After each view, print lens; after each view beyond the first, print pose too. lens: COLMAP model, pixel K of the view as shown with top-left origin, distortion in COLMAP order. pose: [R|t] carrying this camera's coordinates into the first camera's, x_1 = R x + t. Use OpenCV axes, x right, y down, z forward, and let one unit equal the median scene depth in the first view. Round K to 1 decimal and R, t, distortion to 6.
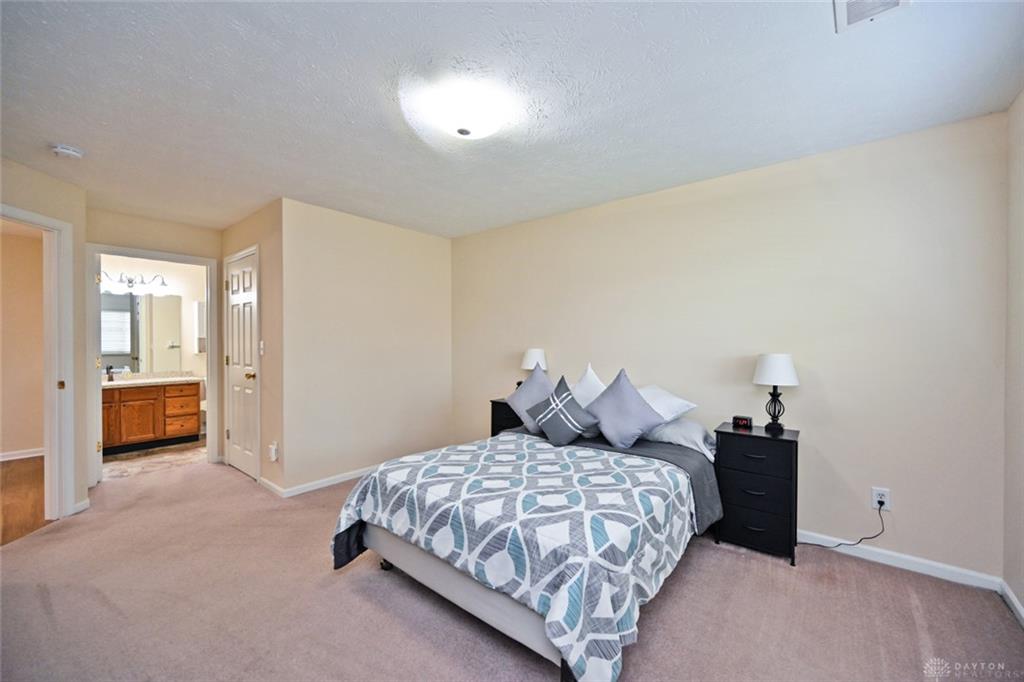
lens RADIAL K [[411.6, 0, 509.2], [0, 411.6, 341.3], [0, 0, 1]] dist [-0.004012, 0.001318]
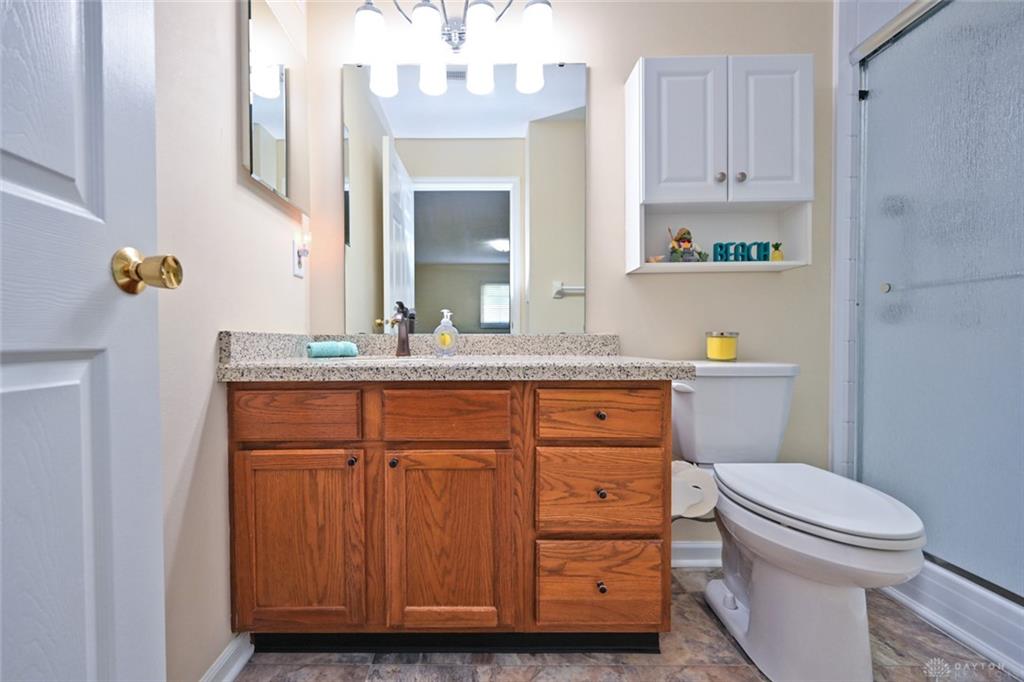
lens RADIAL K [[411.6, 0, 513.0], [0, 411.6, 344.0], [0, 0, 1]] dist [-0.004012, 0.001318]
pose [[0.698756, 0.008196, -0.715313, -0.684703], [-0.004174, 0.999964, 0.007380, 0.083961], [0.715348, -0.002171, 0.698765, 0.830138]]
